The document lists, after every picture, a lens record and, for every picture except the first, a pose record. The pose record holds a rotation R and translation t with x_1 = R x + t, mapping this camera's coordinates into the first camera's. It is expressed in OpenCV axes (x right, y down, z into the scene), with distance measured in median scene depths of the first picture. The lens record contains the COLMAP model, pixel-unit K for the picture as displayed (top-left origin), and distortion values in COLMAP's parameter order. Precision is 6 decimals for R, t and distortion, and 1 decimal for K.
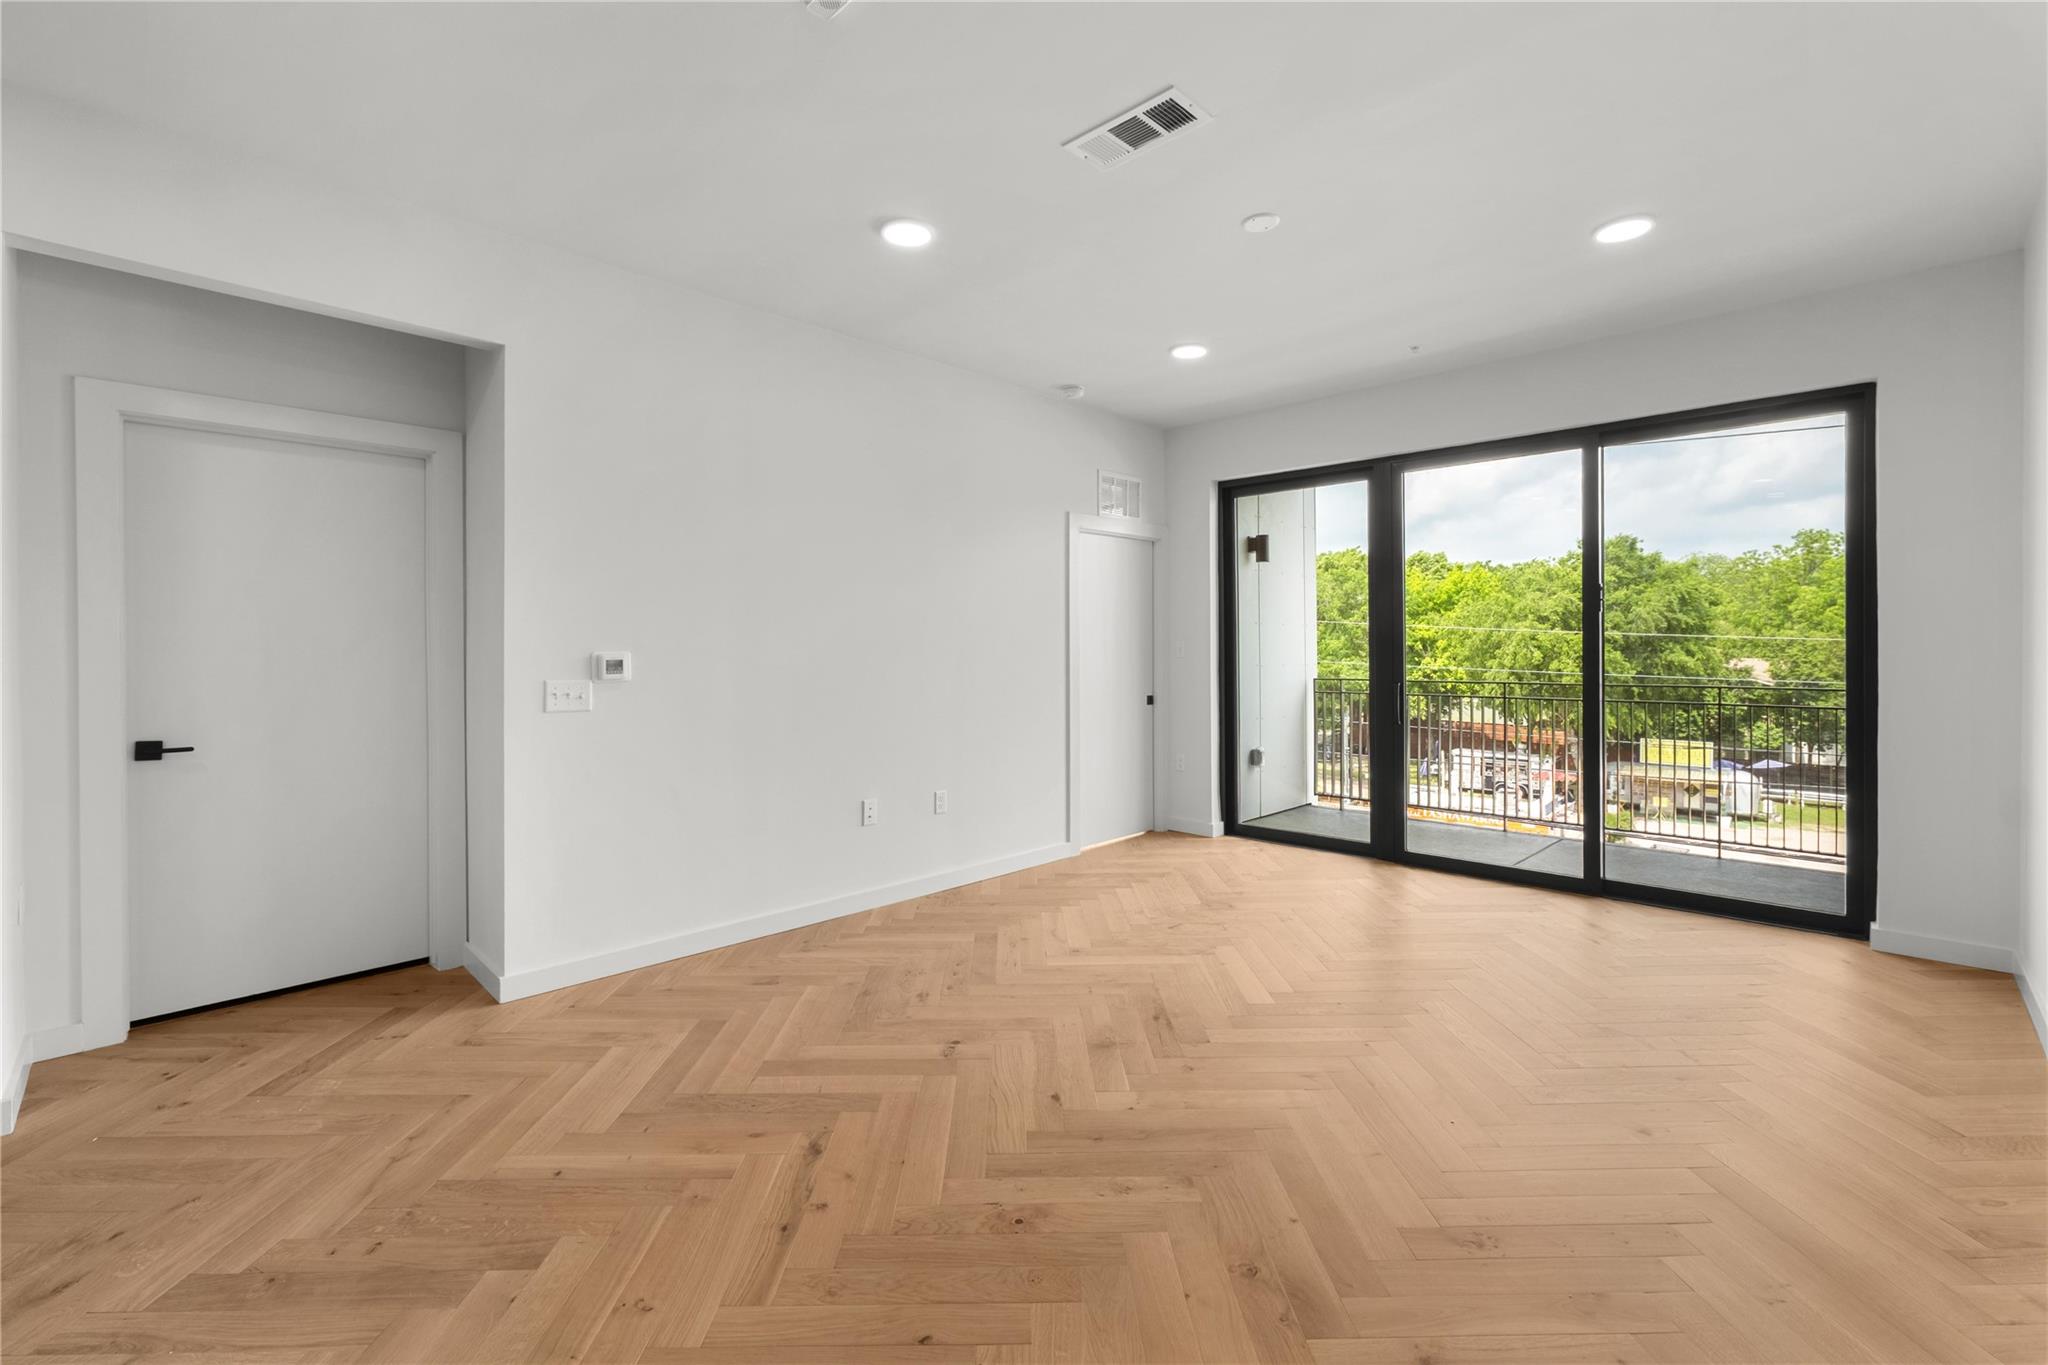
lens RADIAL K [[867.3, 0, 1030.3], [0, 867.3, 658.3], [0, 0, 1]] dist [-0.009172, 0.000470]
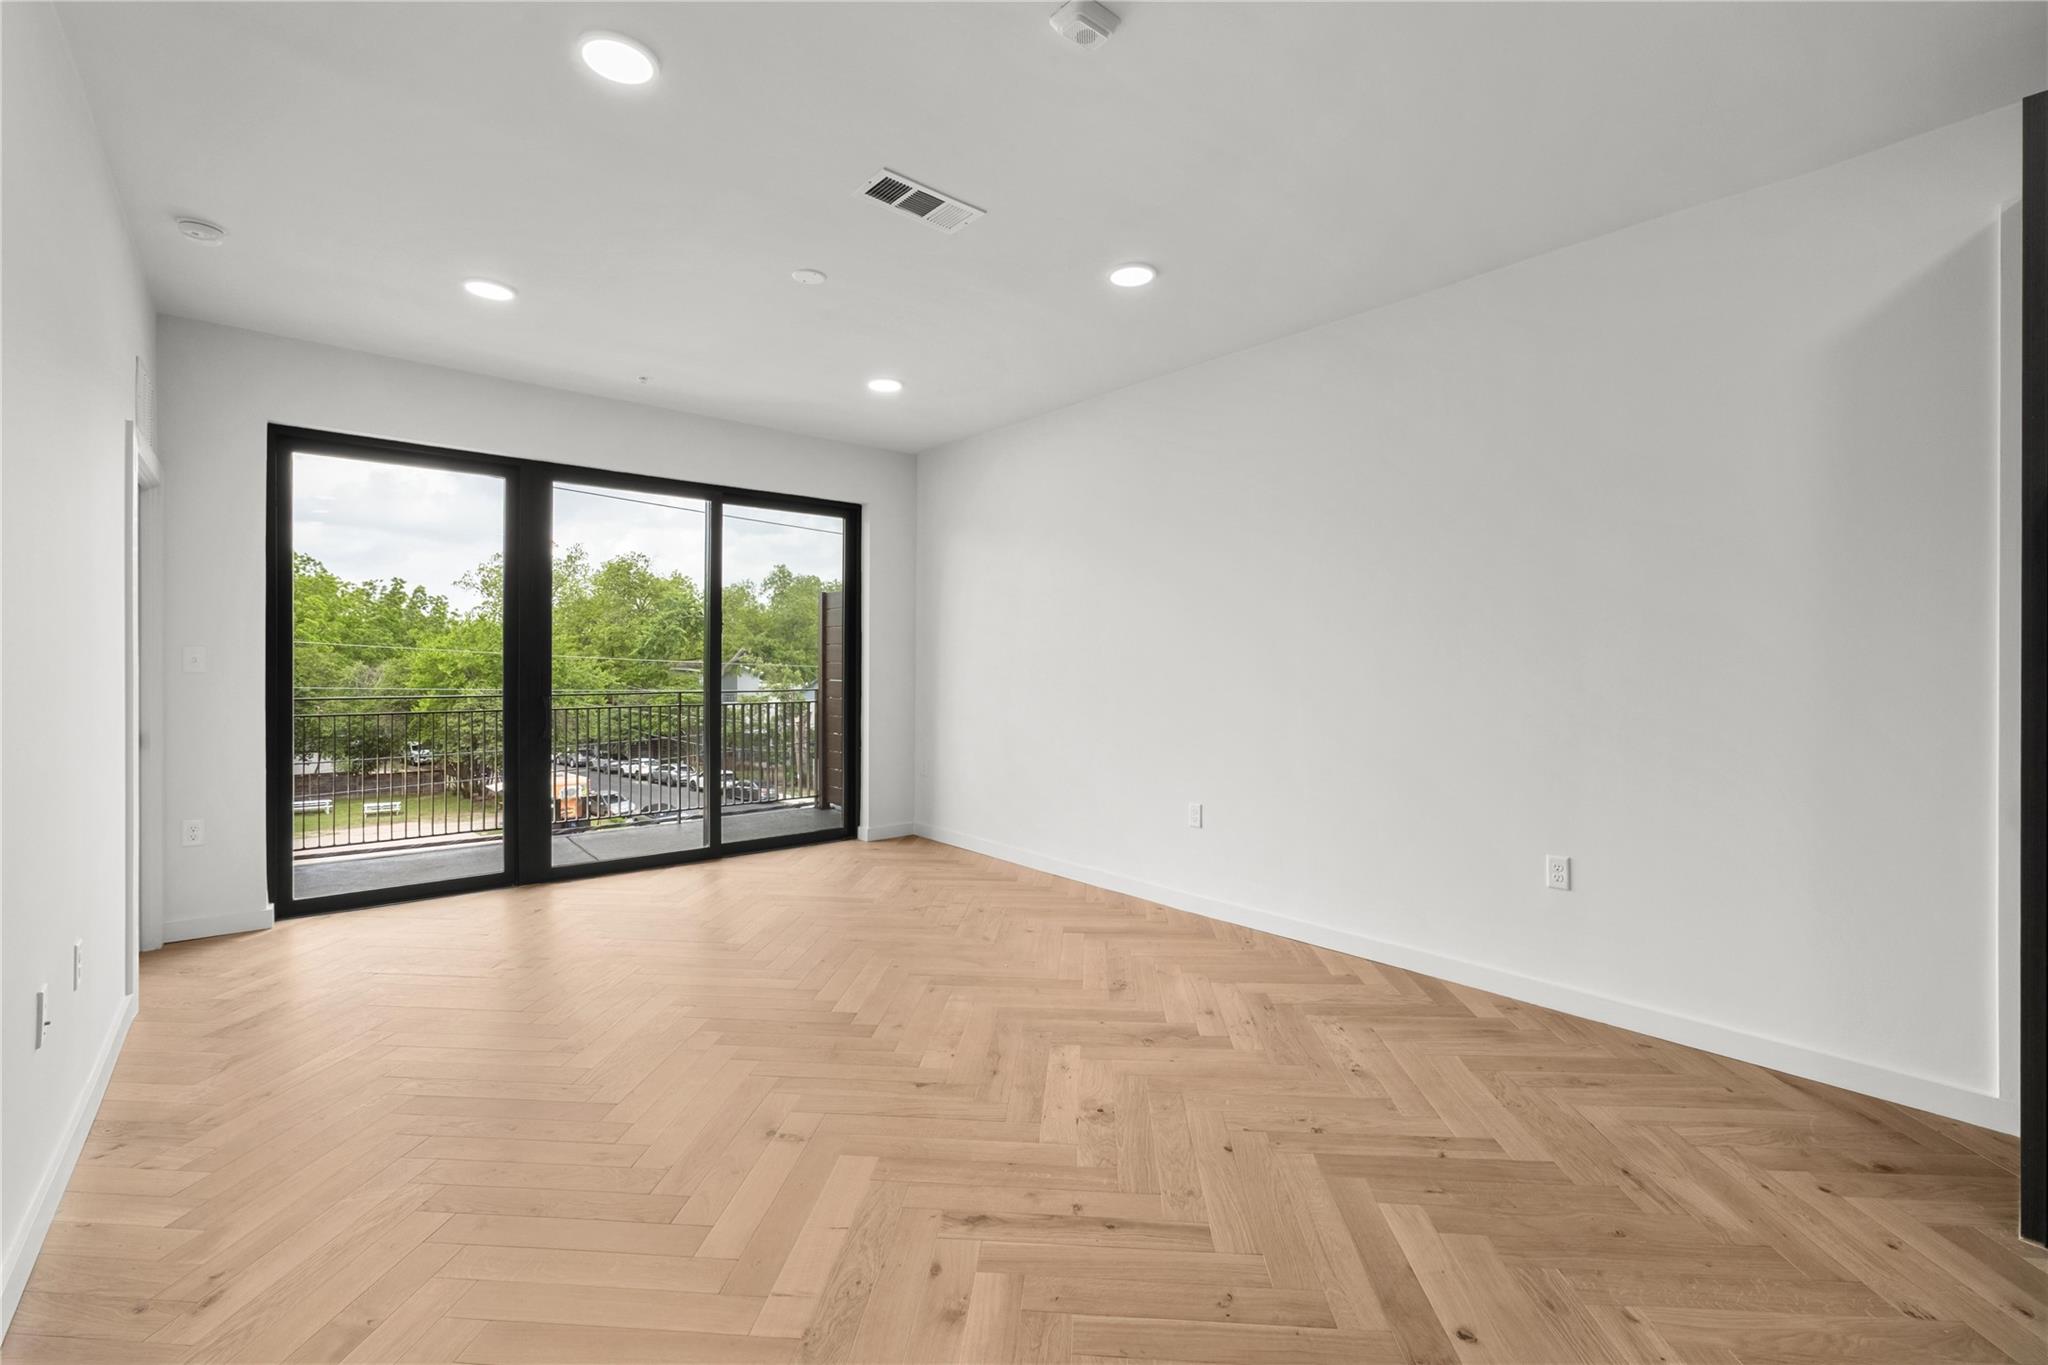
lens RADIAL K [[867.3, 0, 1030.3], [0, 867.3, 658.3], [0, 0, 1]] dist [-0.009172, 0.000470]
pose [[0.091271, 0.009433, 0.995781, -0.736616], [0.006514, 0.999928, -0.010069, -0.000498], [-0.995805, 0.007405, 0.091203, 0.558413]]
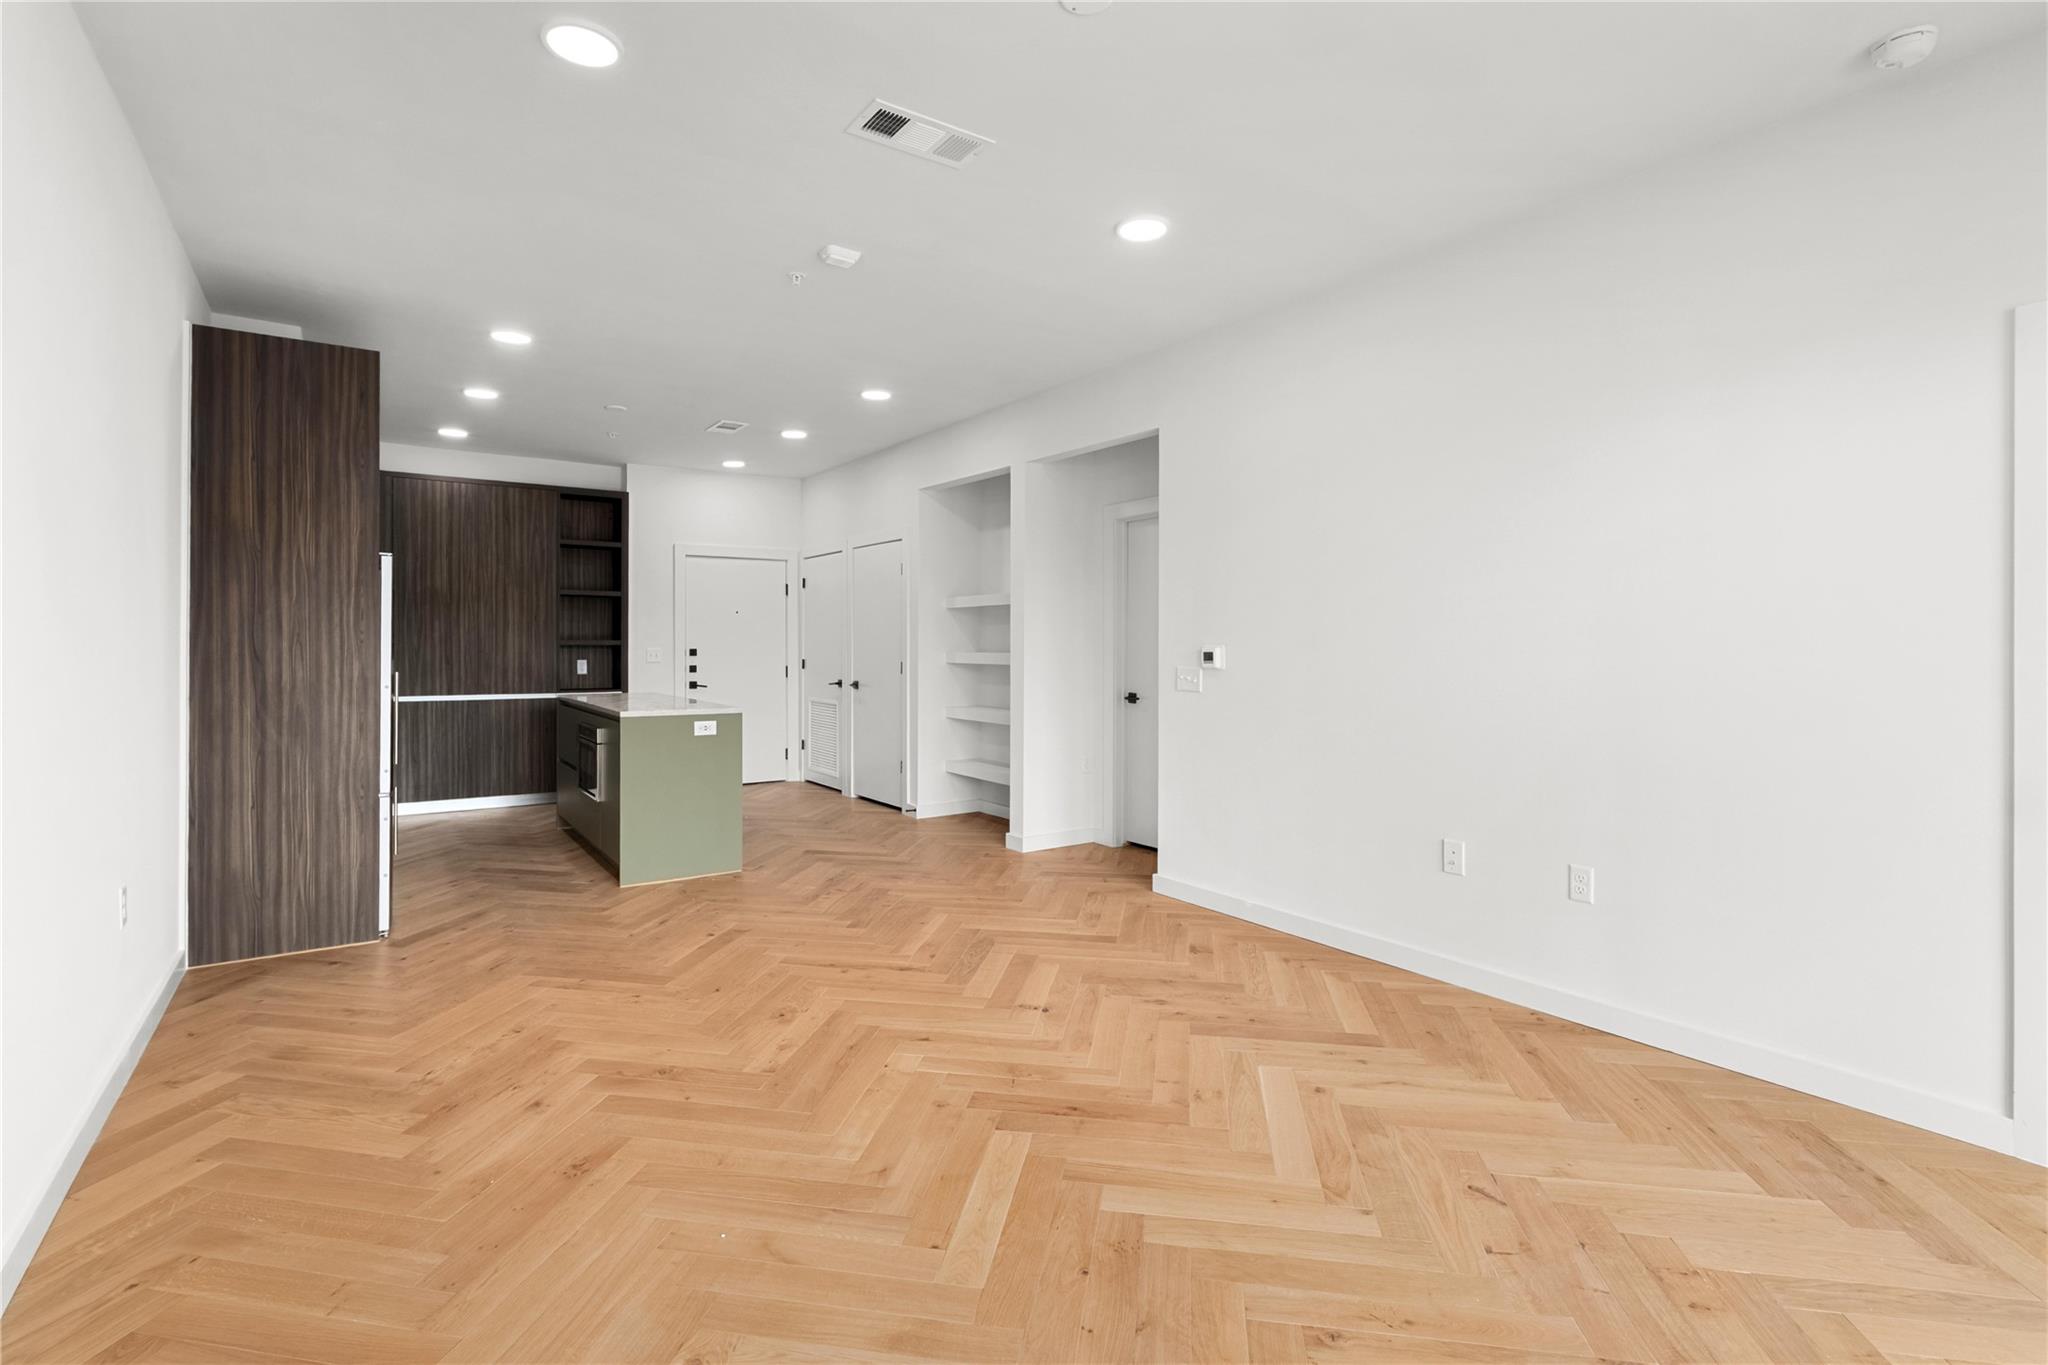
lens RADIAL K [[961.8, 0, 1025.6], [0, 961.8, 643.7], [0, 0, 1]] dist [-0.011799, -0.000006]
pose [[-0.187587, 0.001545, -0.982247, 0.899703], [-0.011311, 0.999929, 0.003733, -0.012046], [0.982183, 0.011810, -0.187556, 0.988458]]
